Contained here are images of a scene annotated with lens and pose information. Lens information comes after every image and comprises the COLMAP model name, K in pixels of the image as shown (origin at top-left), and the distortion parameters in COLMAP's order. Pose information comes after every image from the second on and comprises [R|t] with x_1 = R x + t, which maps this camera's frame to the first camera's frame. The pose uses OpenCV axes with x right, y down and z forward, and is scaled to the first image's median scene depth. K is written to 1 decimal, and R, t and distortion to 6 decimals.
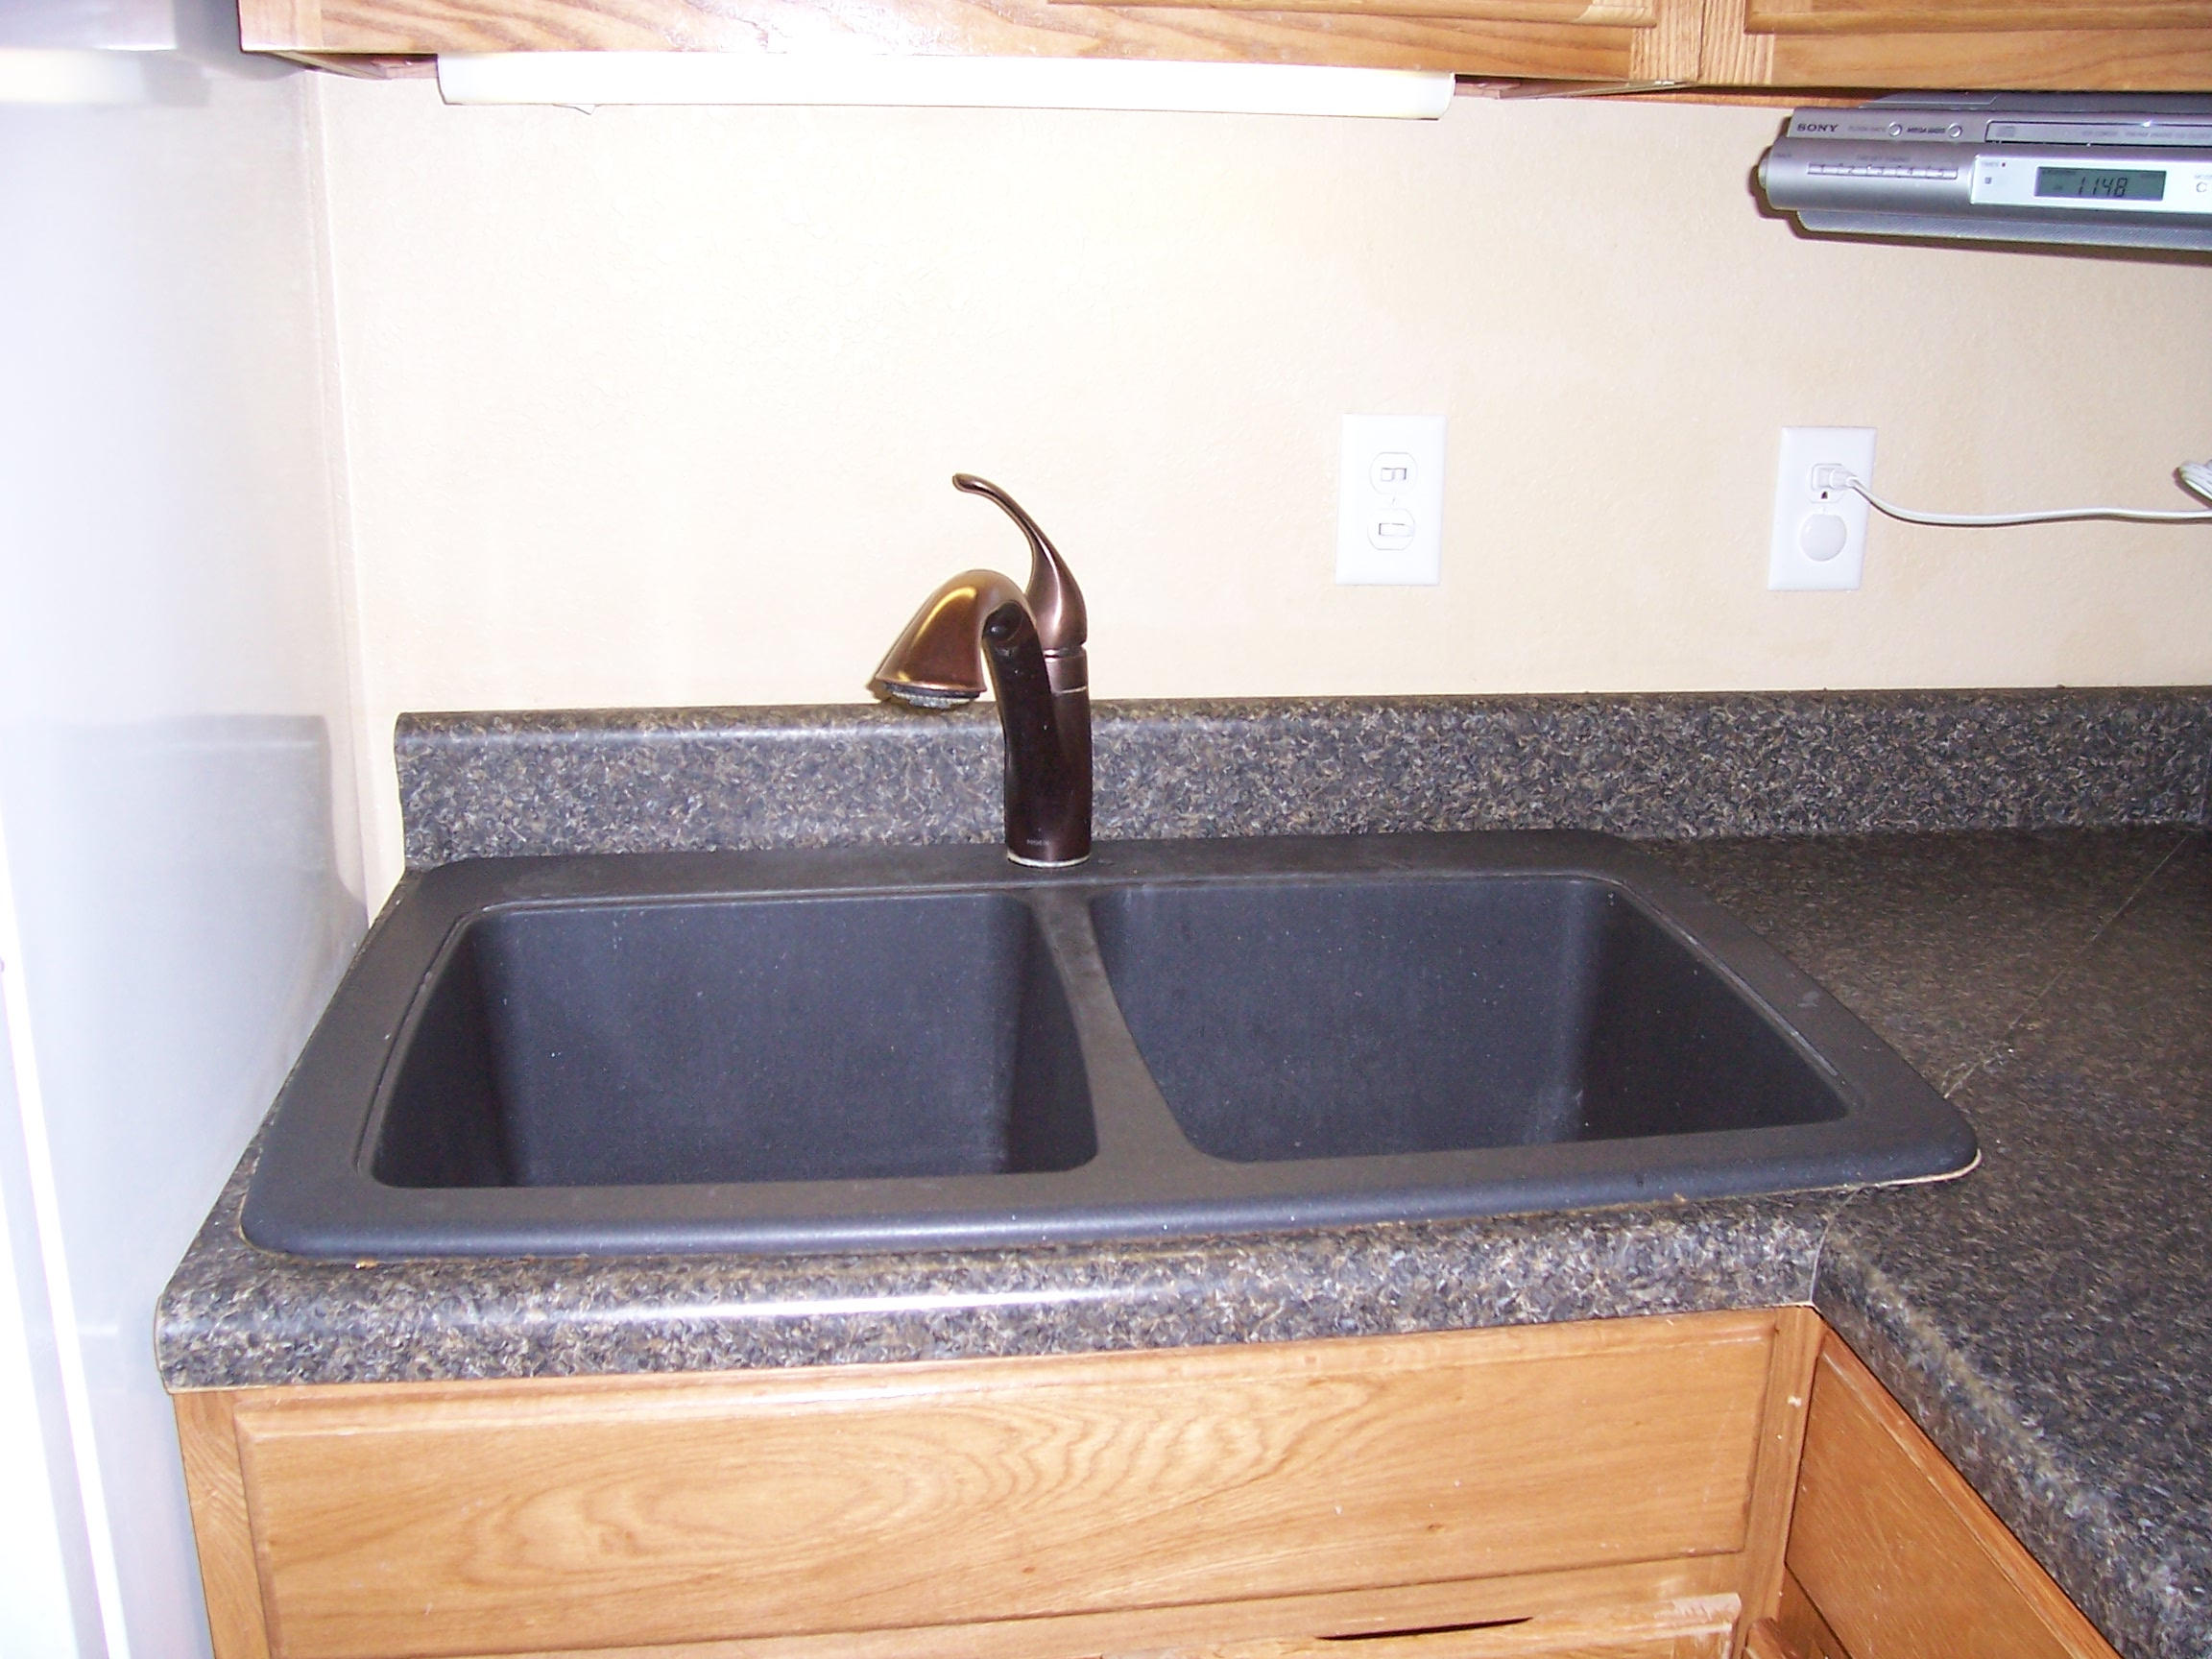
lens RADIAL K [[2193.7, 0, 1109.3], [0, 2193.7, 829.8], [0, 0, 1]] dist [-0.167083, 0.000000]
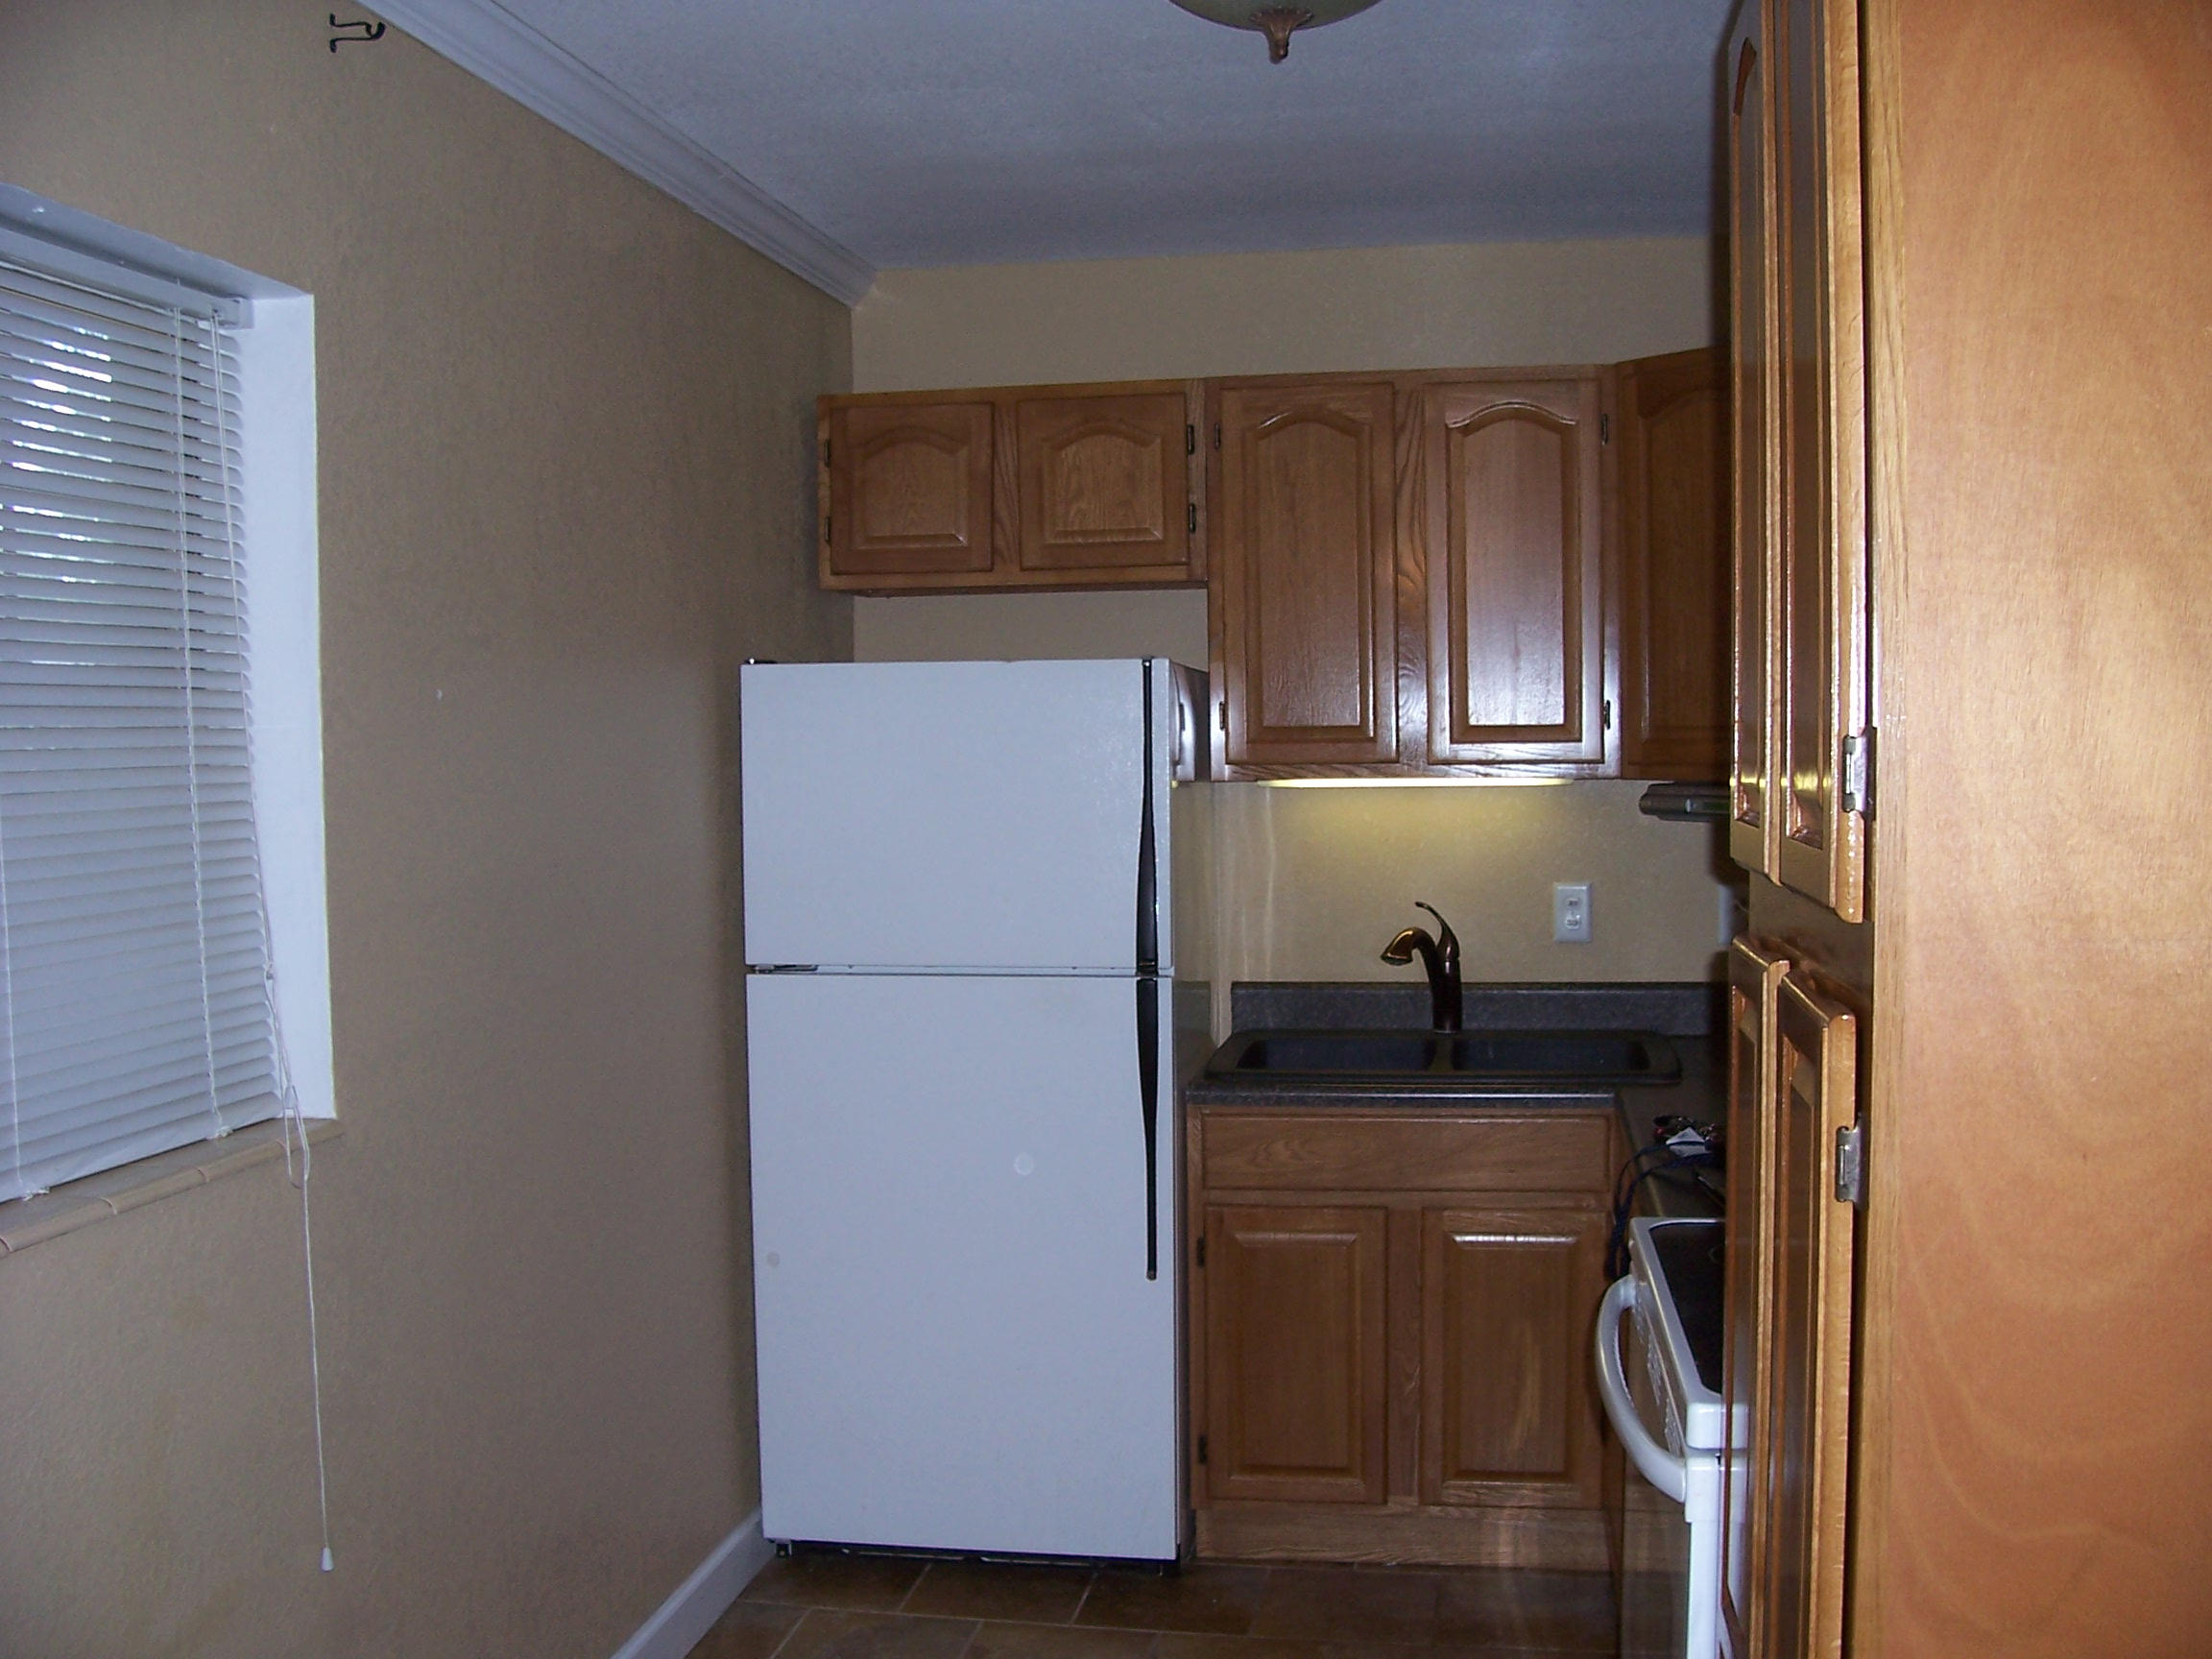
lens RADIAL K [[2193.7, 0, 1106.0], [0, 2193.7, 832.2], [0, 0, 1]] dist [-0.167083, 0.000000]
pose [[0.951880, -0.013693, -0.306164, 0.446155], [-0.065228, 0.967060, -0.246048, 0.514920], [0.299448, 0.254179, 0.919633, -1.941201]]
